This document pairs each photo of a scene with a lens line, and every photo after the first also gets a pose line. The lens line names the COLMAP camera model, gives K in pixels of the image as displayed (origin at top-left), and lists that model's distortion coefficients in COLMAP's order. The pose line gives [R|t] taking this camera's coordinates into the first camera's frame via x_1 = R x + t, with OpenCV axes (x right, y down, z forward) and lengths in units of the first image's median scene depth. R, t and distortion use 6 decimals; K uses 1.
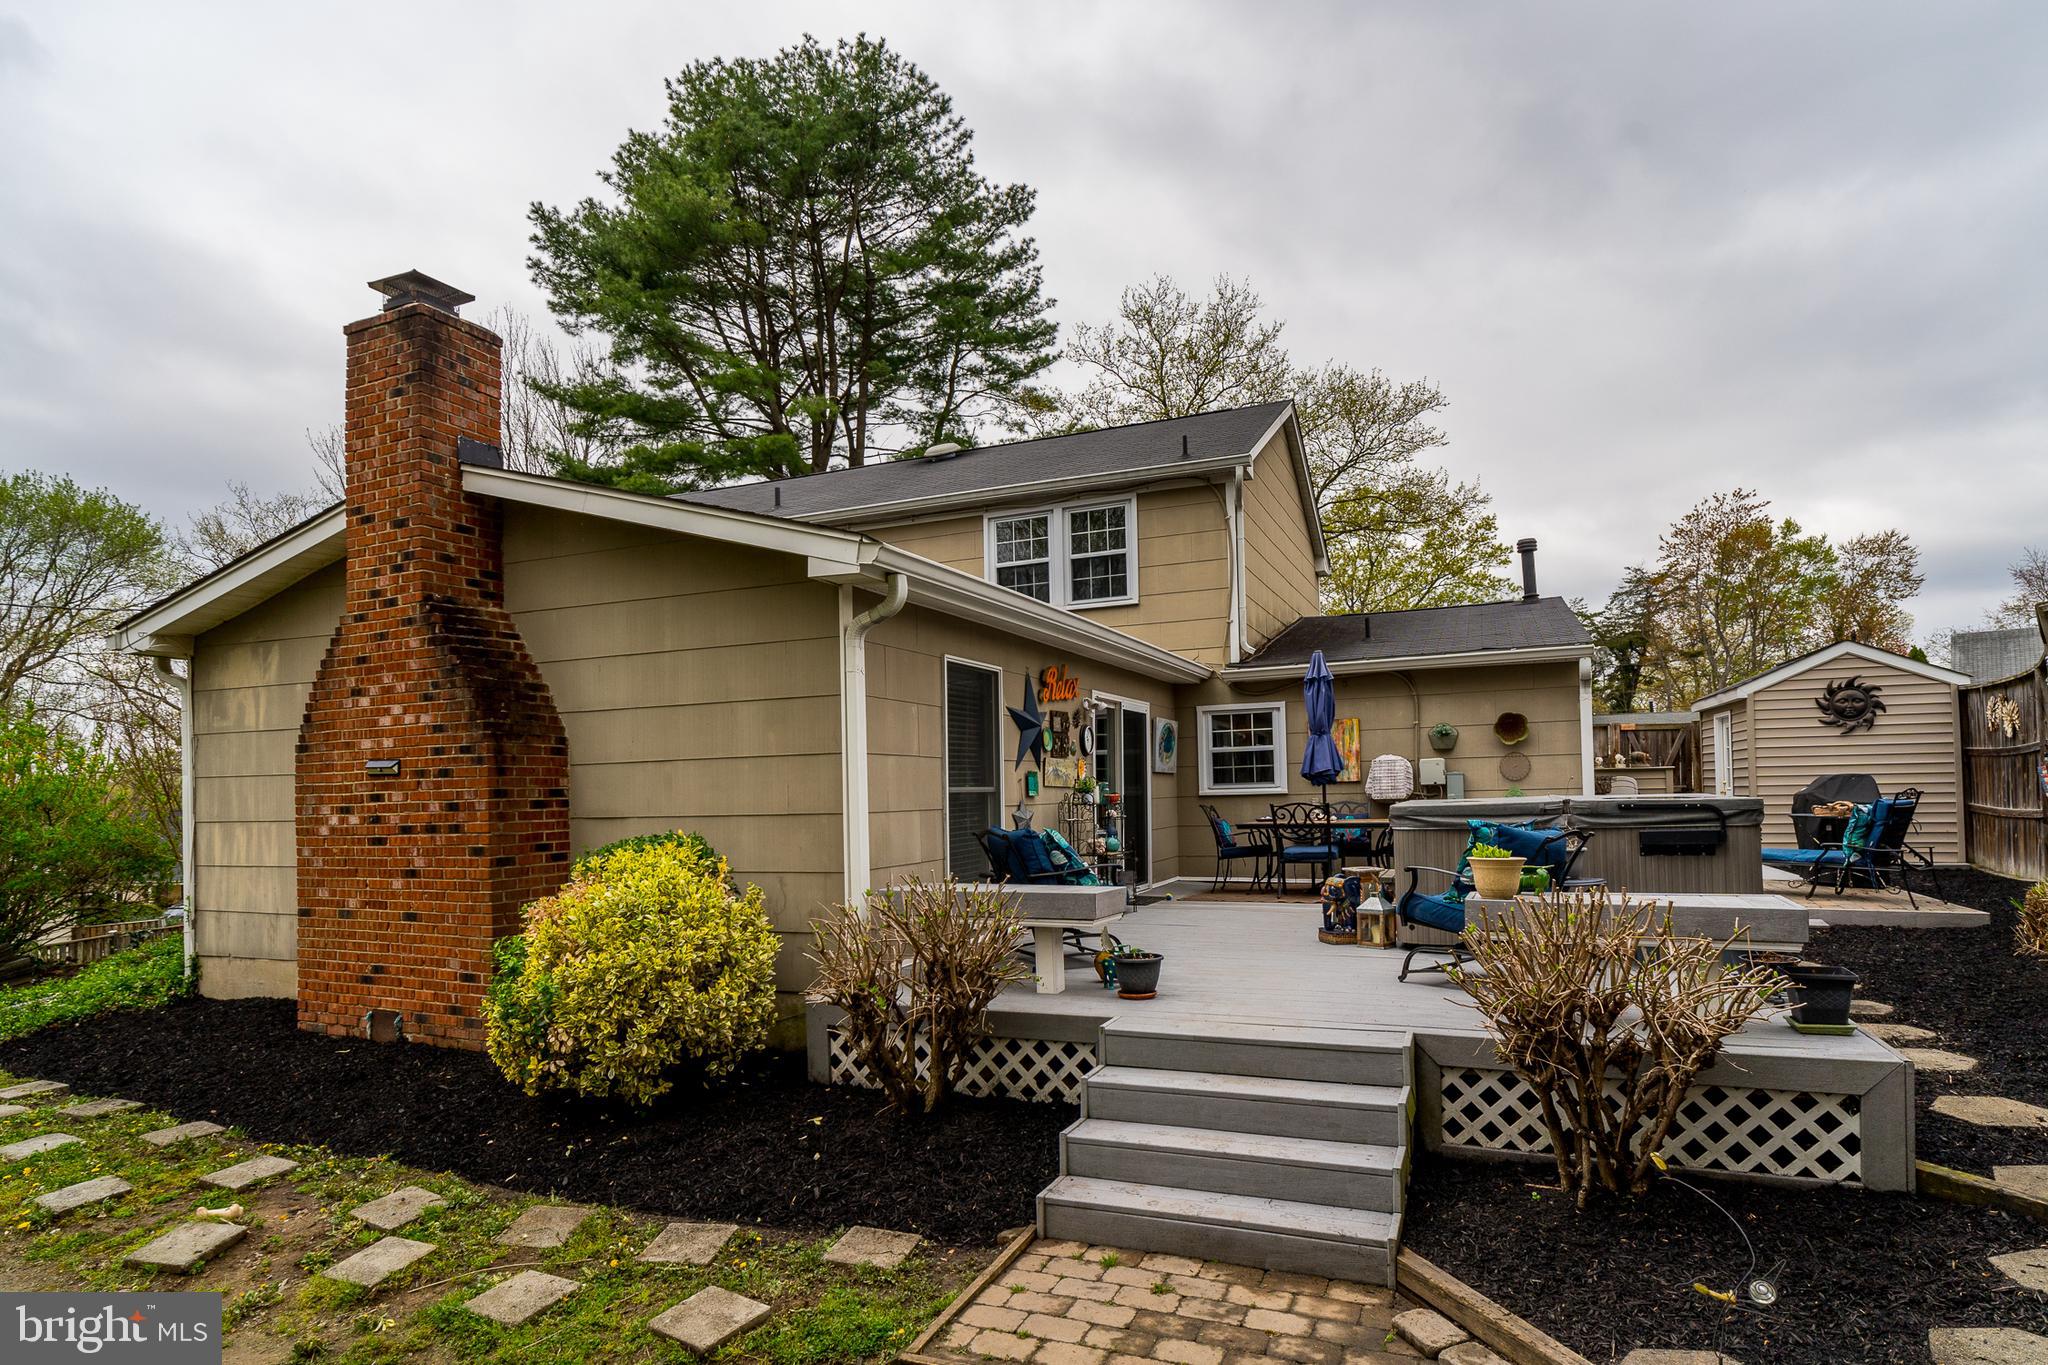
lens RADIAL K [[1084.7, 0, 1022.6], [0, 1084.7, 761.5], [0, 0, 1]] dist [-0.000408, 0.001274]
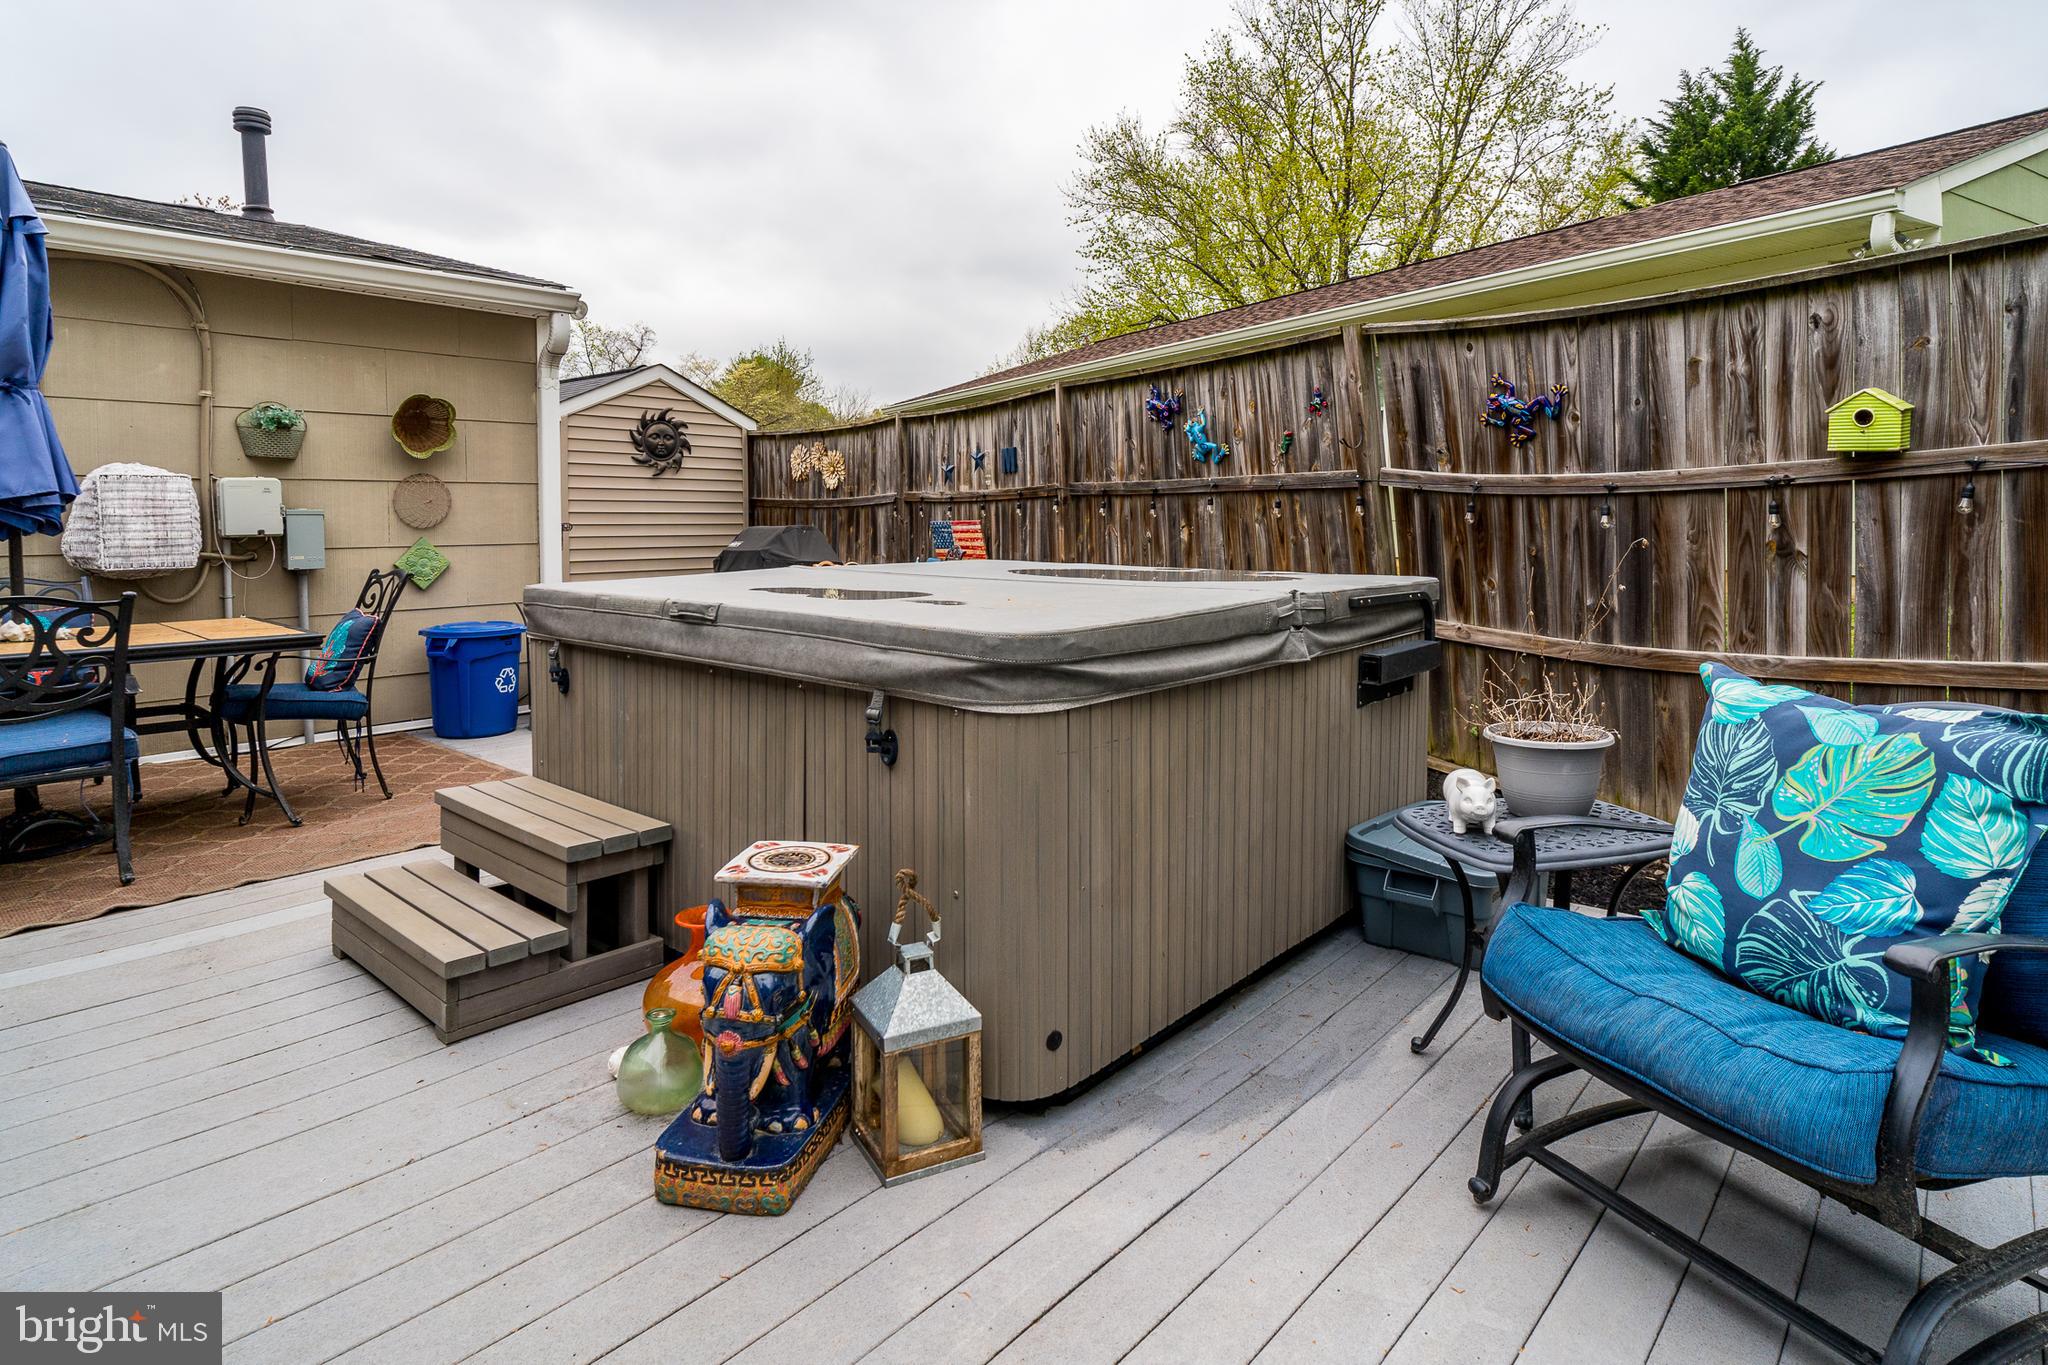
lens RADIAL K [[1084.7, 0, 1037.3], [0, 1084.7, 566.2], [0, 0, 1]] dist [-0.000408, 0.001274]
pose [[0.297963, -0.023404, 0.954290, 0.035879], [-0.030148, 0.998970, 0.033913, 0.007593], [-0.954101, -0.038875, 0.296951, 0.461835]]
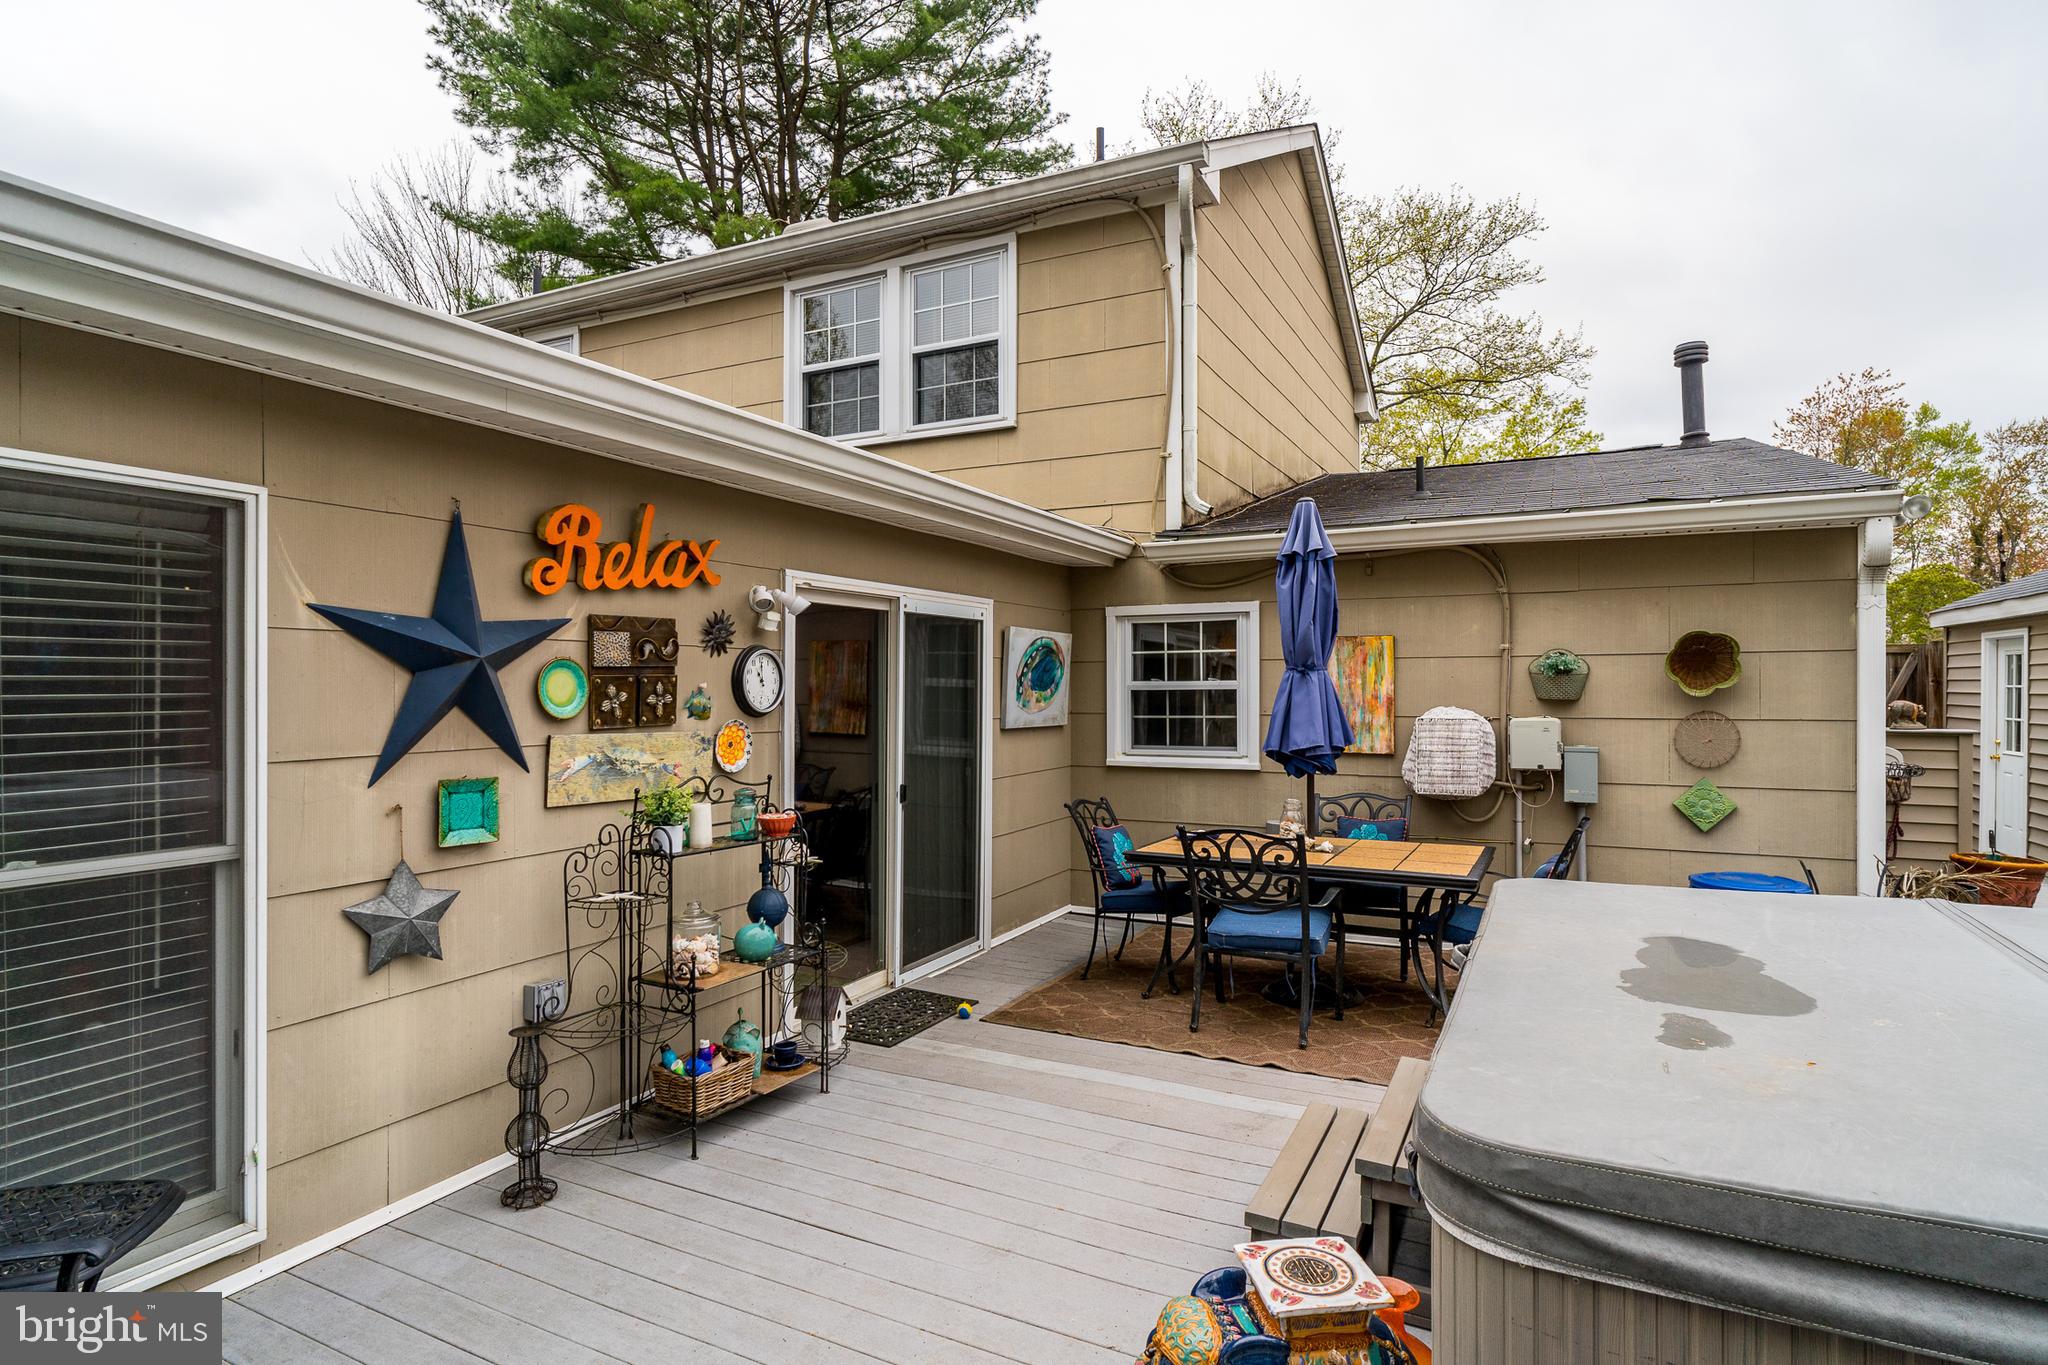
lens RADIAL K [[1084.7, 0, 1026.2], [0, 1084.7, 691.3], [0, 0, 1]] dist [-0.000408, 0.001274]
pose [[0.998400, 0.020438, -0.052724, 0.138309], [-0.018702, 0.999273, 0.033213, -0.023243], [0.053365, -0.032174, 0.998057, 0.400638]]
